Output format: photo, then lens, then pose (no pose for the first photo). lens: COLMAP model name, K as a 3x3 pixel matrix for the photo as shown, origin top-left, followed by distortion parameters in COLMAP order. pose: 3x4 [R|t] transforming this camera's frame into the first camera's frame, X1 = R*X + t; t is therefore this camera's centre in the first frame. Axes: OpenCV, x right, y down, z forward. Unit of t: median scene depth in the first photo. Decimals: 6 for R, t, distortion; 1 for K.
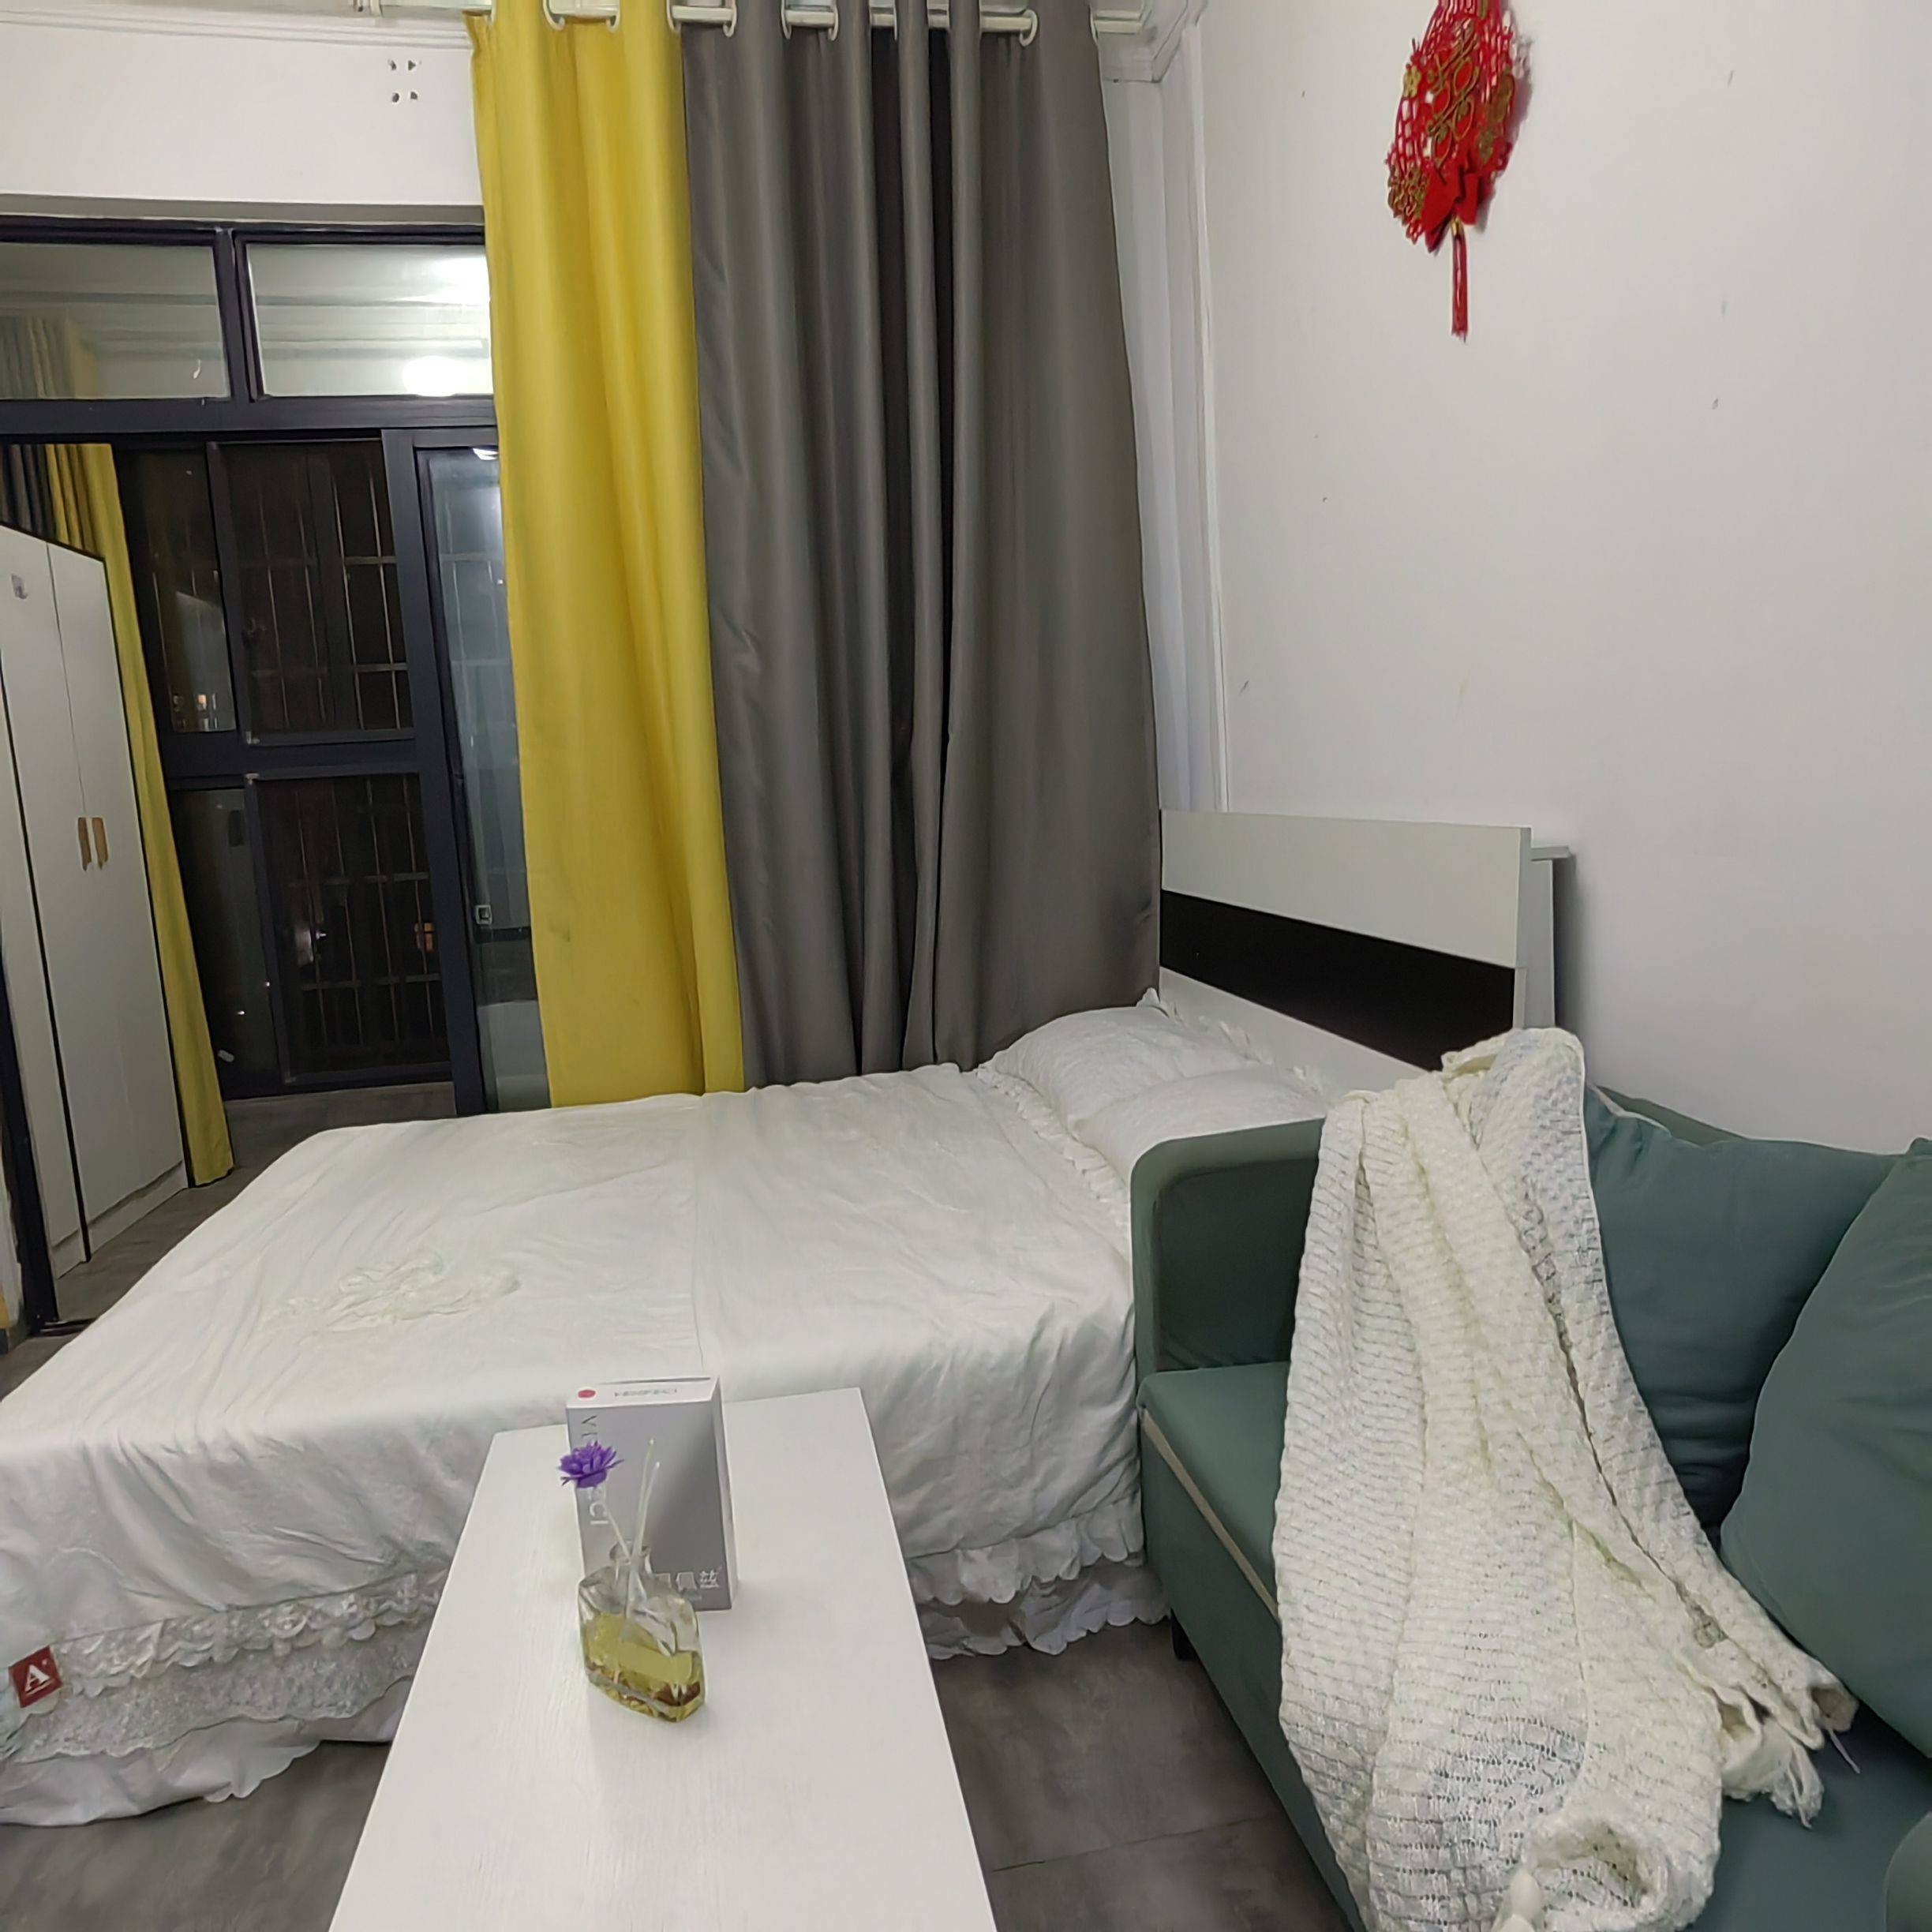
lens RADIAL K [[1374.2, 0, 954.0], [0, 1374.2, 955.7], [0, 0, 1]] dist [-0.045871, 0.044217]
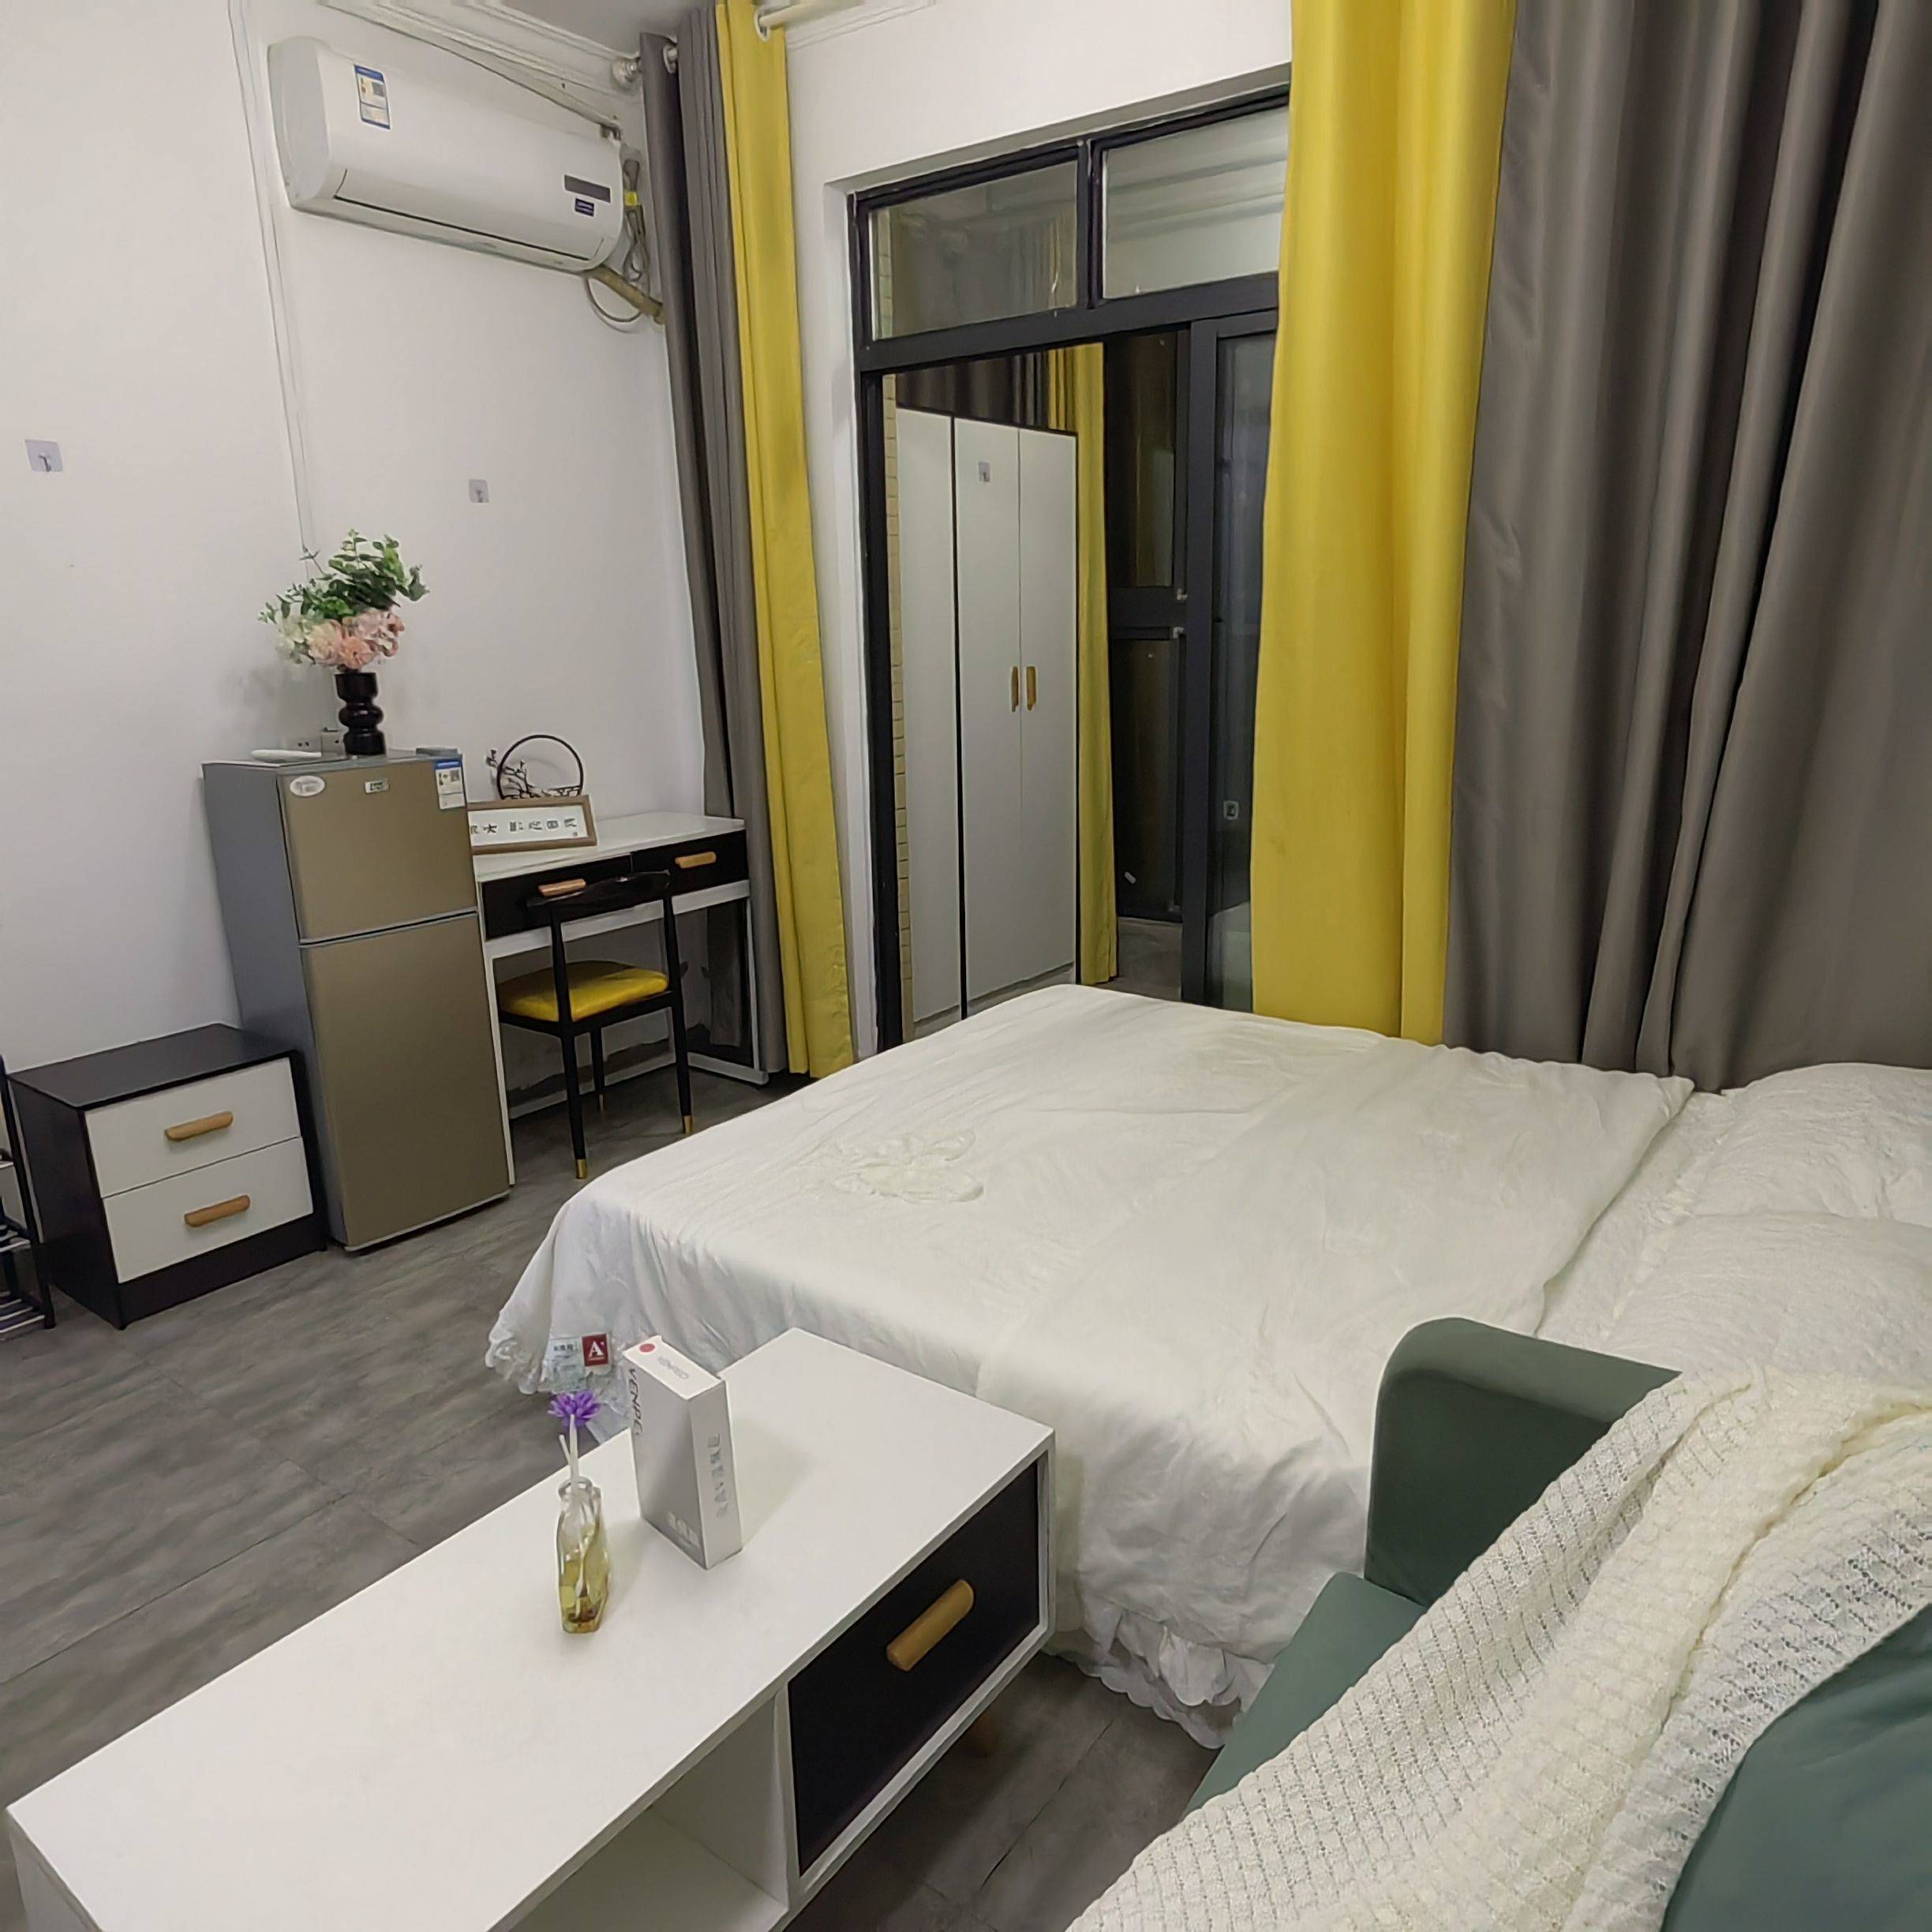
lens RADIAL K [[1374.2, 0, 951.8], [0, 1374.2, 954.6], [0, 0, 1]] dist [-0.045871, 0.044217]
pose [[0.682923, 0.220104, -0.696542, 0.438838], [-0.112809, 0.973865, 0.197134, -0.183344], [0.721728, -0.056051, 0.689904, 0.251337]]
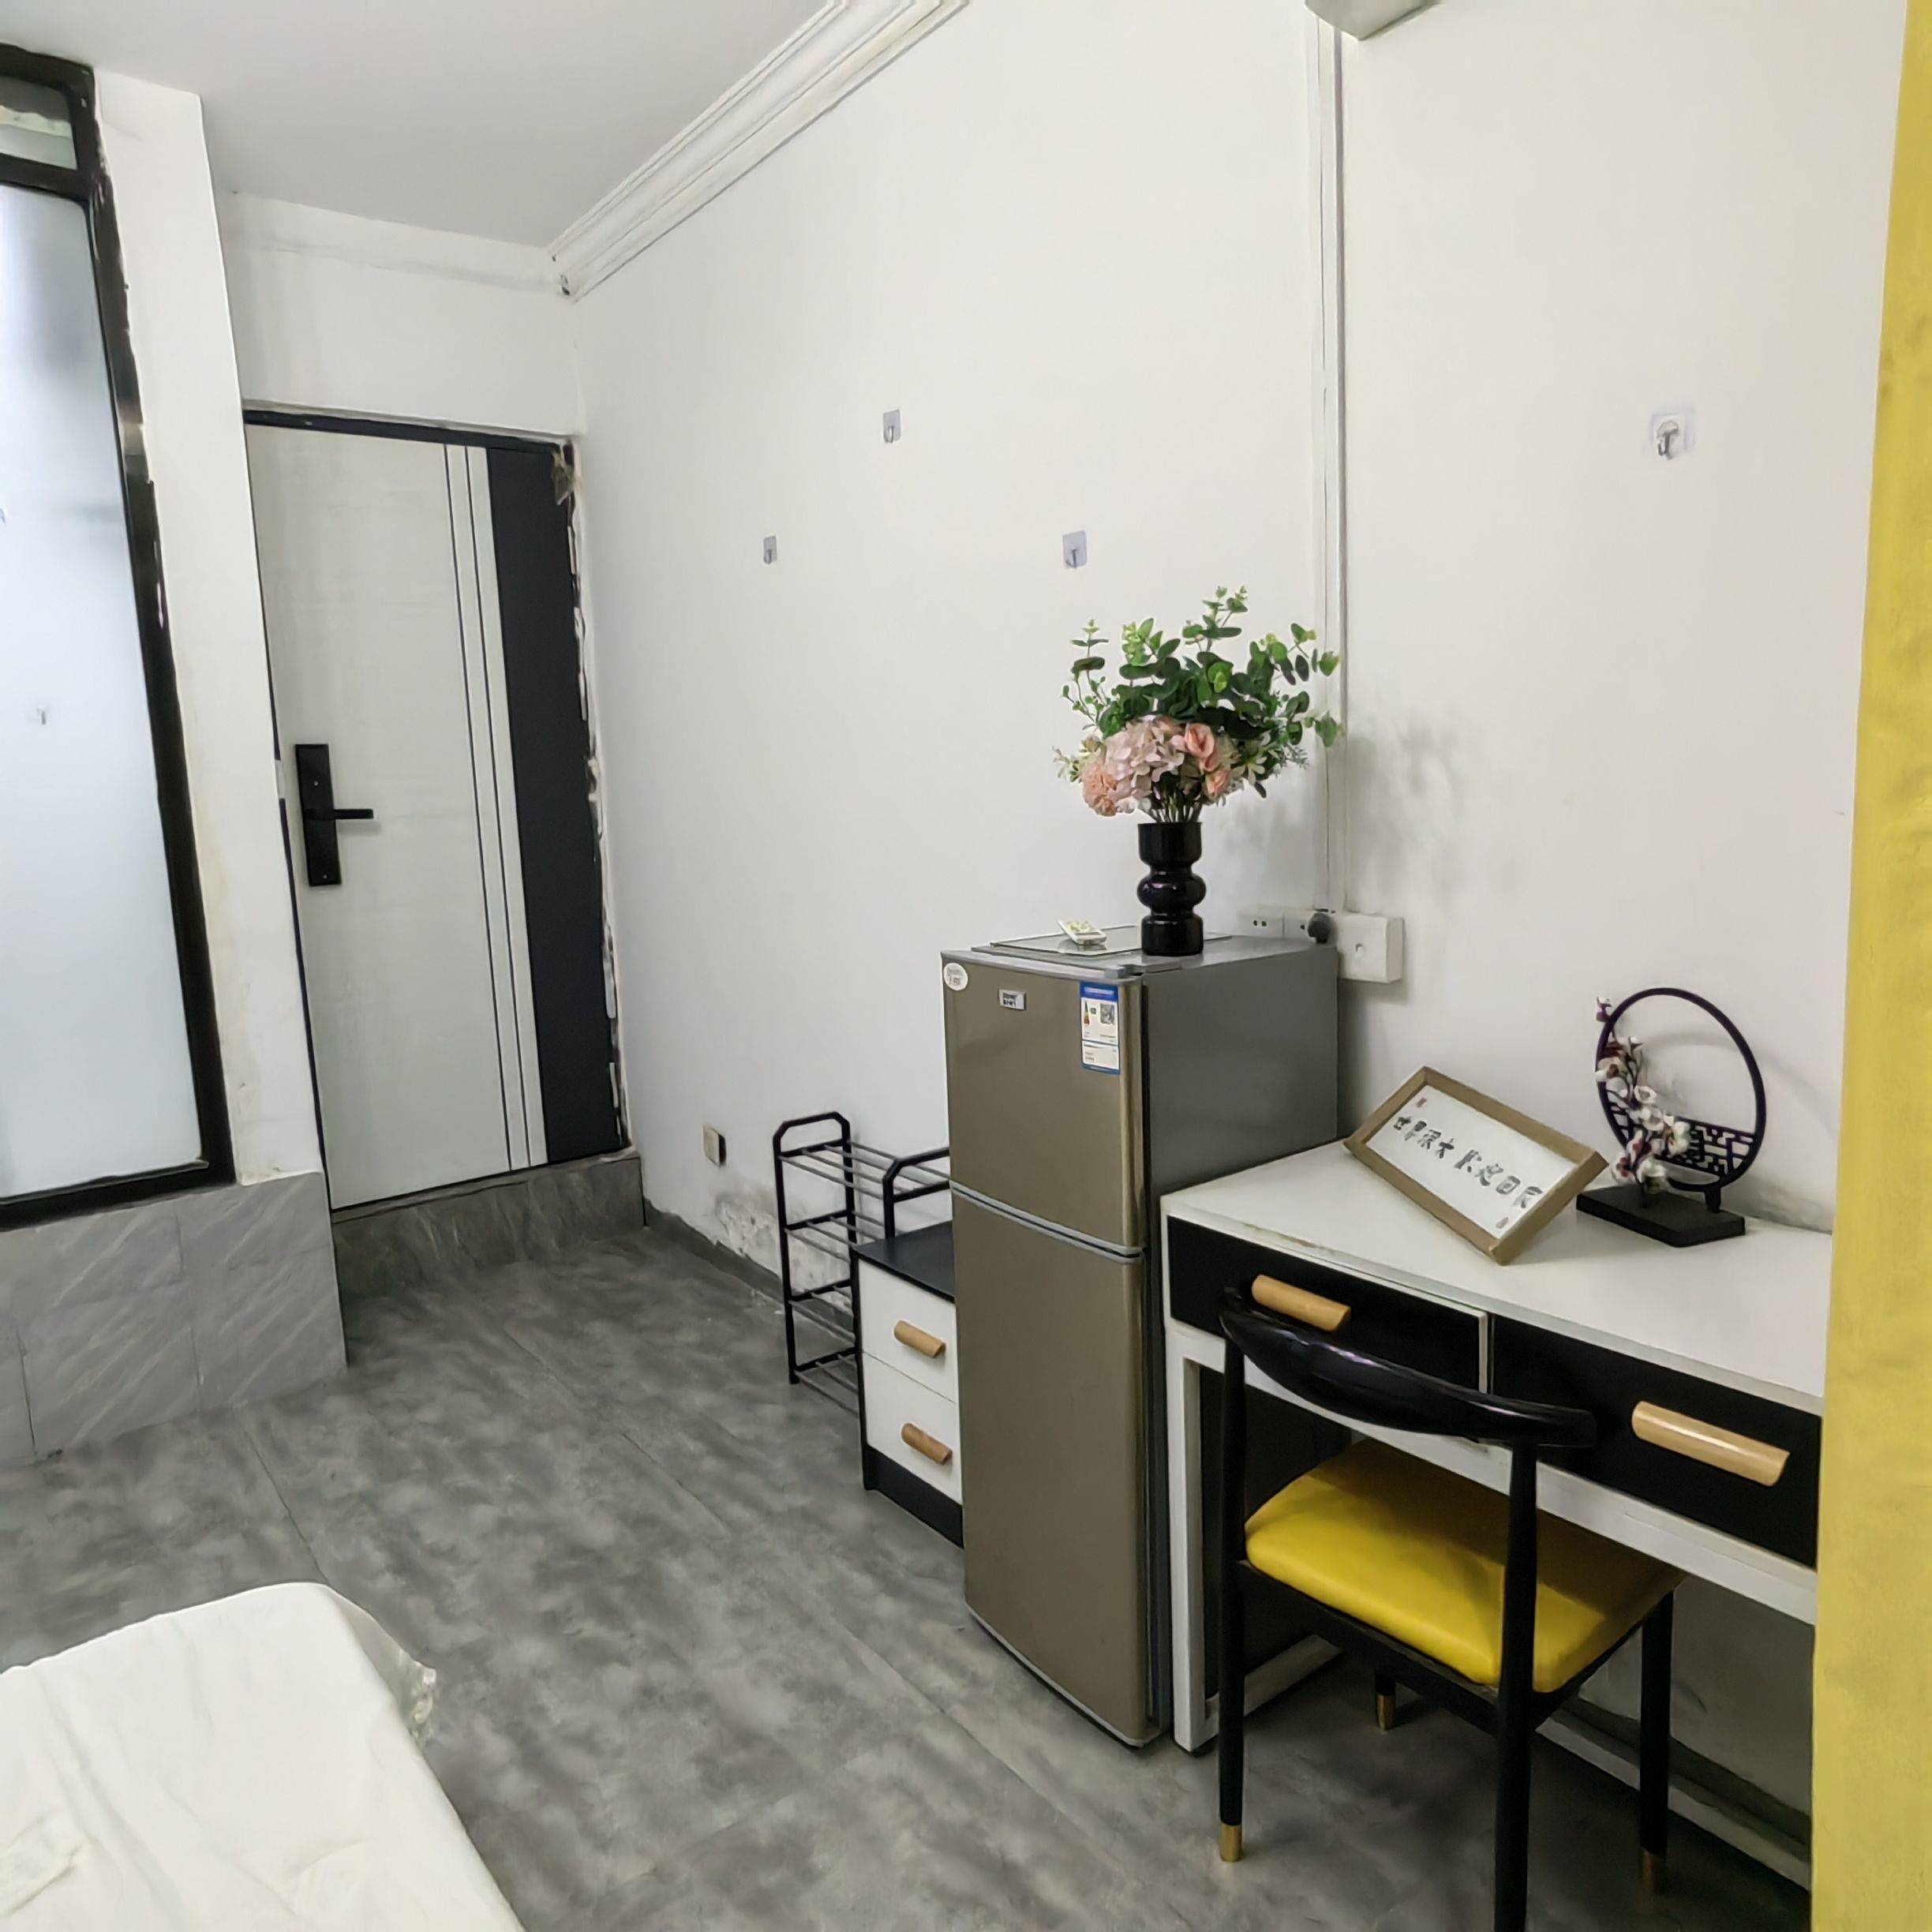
lens RADIAL K [[1374.2, 0, 959.3], [0, 1374.2, 964.6], [0, 0, 1]] dist [-0.045871, 0.044217]
pose [[-0.883528, 0.160497, -0.440022, -0.699382], [0.033964, 0.958938, 0.281573, -0.303173], [0.467146, 0.233833, -0.852700, 1.746753]]
